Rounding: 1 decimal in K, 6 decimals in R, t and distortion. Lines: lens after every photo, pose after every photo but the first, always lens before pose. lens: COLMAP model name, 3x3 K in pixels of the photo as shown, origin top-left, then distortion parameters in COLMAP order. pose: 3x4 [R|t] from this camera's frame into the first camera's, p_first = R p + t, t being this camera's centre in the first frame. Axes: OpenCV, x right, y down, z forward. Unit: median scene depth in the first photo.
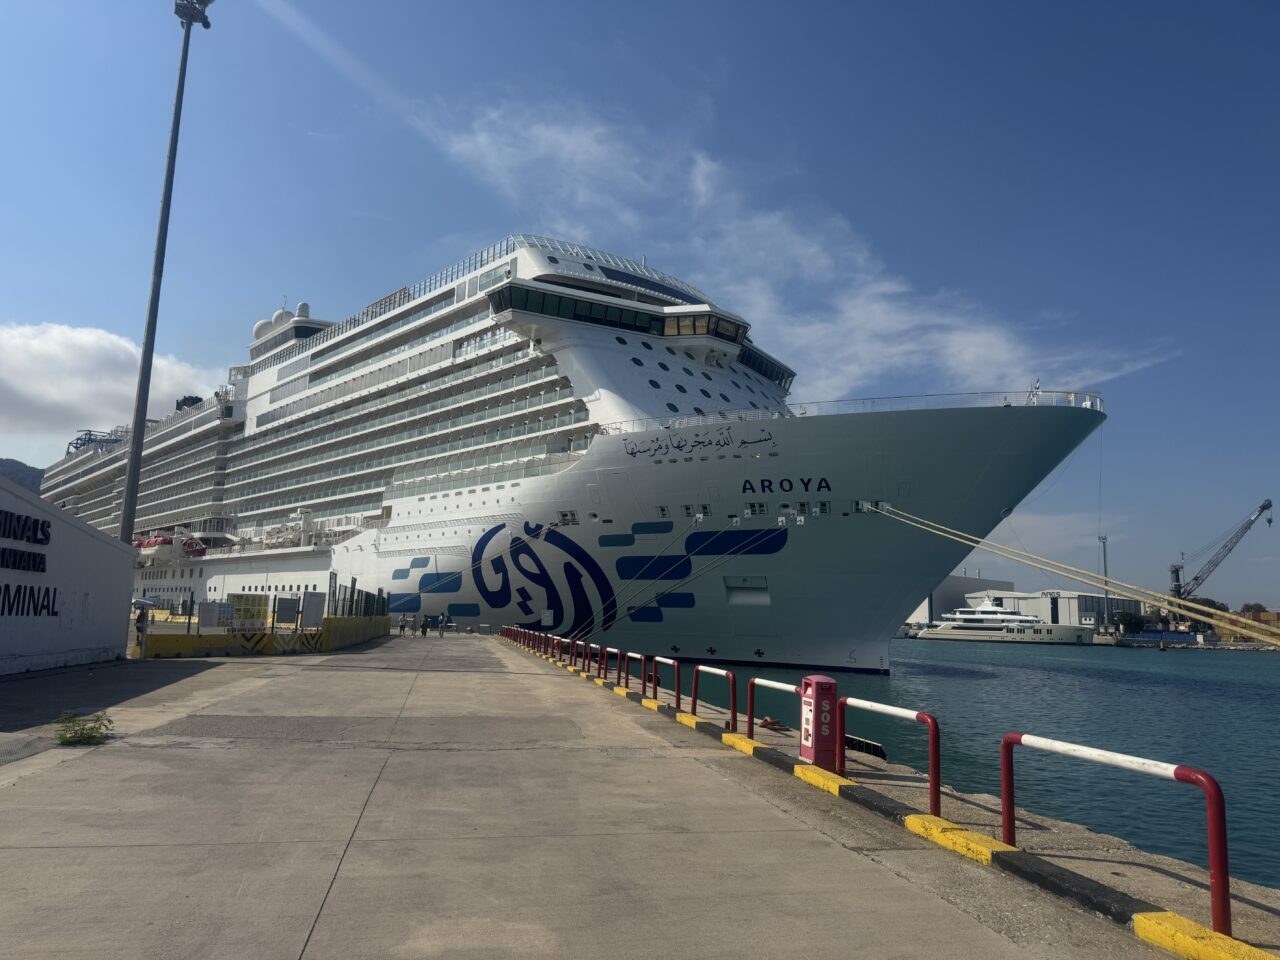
lens RADIAL K [[924.6, 0, 640.0], [0, 924.6, 487.1], [0, 0, 1]] dist [0.019818, -0.023837]
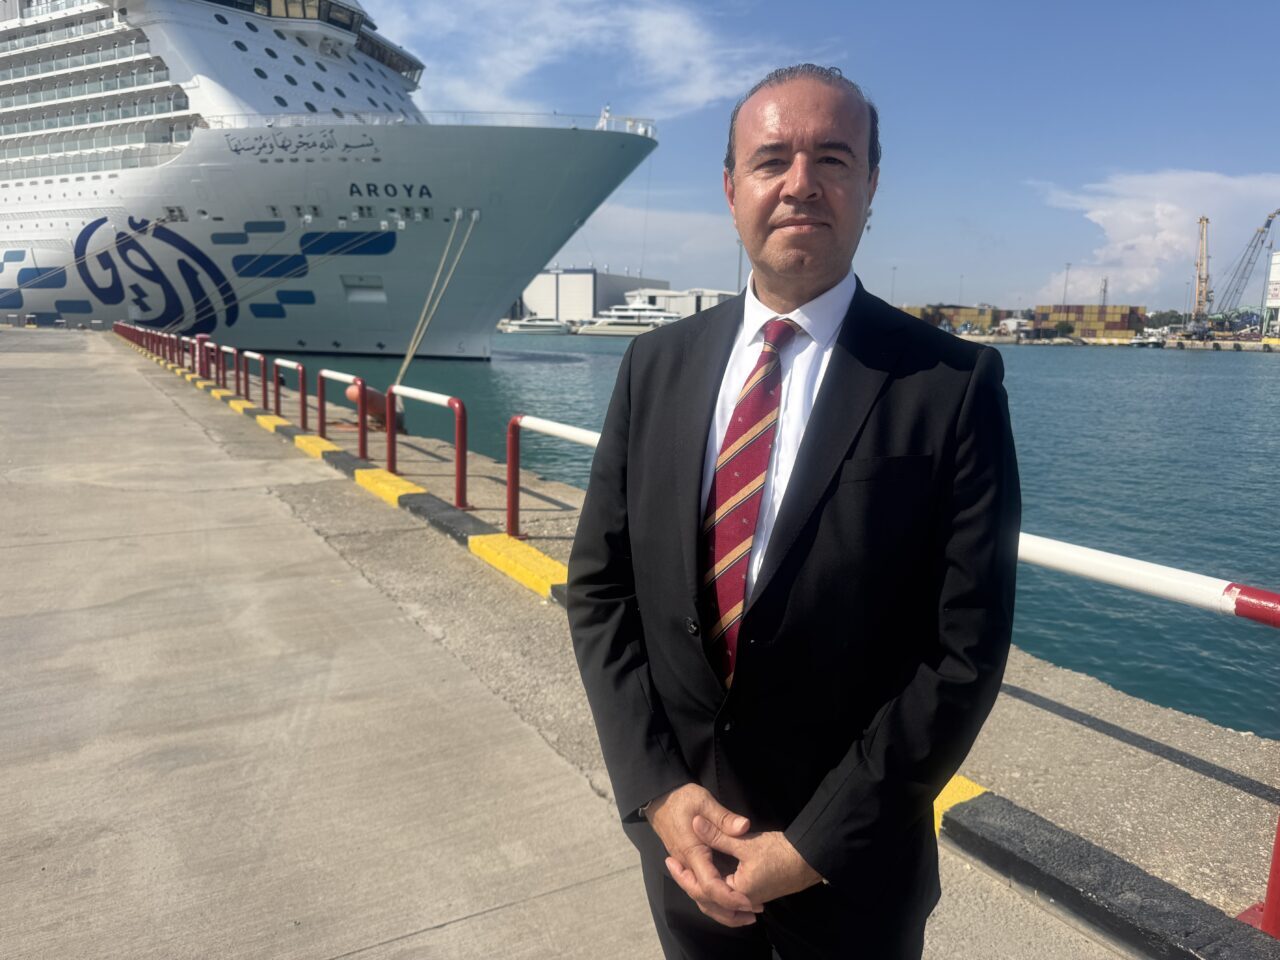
lens RADIAL K [[924.6, 0, 640.0], [0, 924.6, 487.1], [0, 0, 1]] dist [0.019818, -0.023837]
pose [[0.943564, -0.064705, 0.324807, 0.047861], [-0.041756, 0.949662, 0.310481, -0.017588], [-0.328547, -0.306522, 0.893365, -0.146182]]
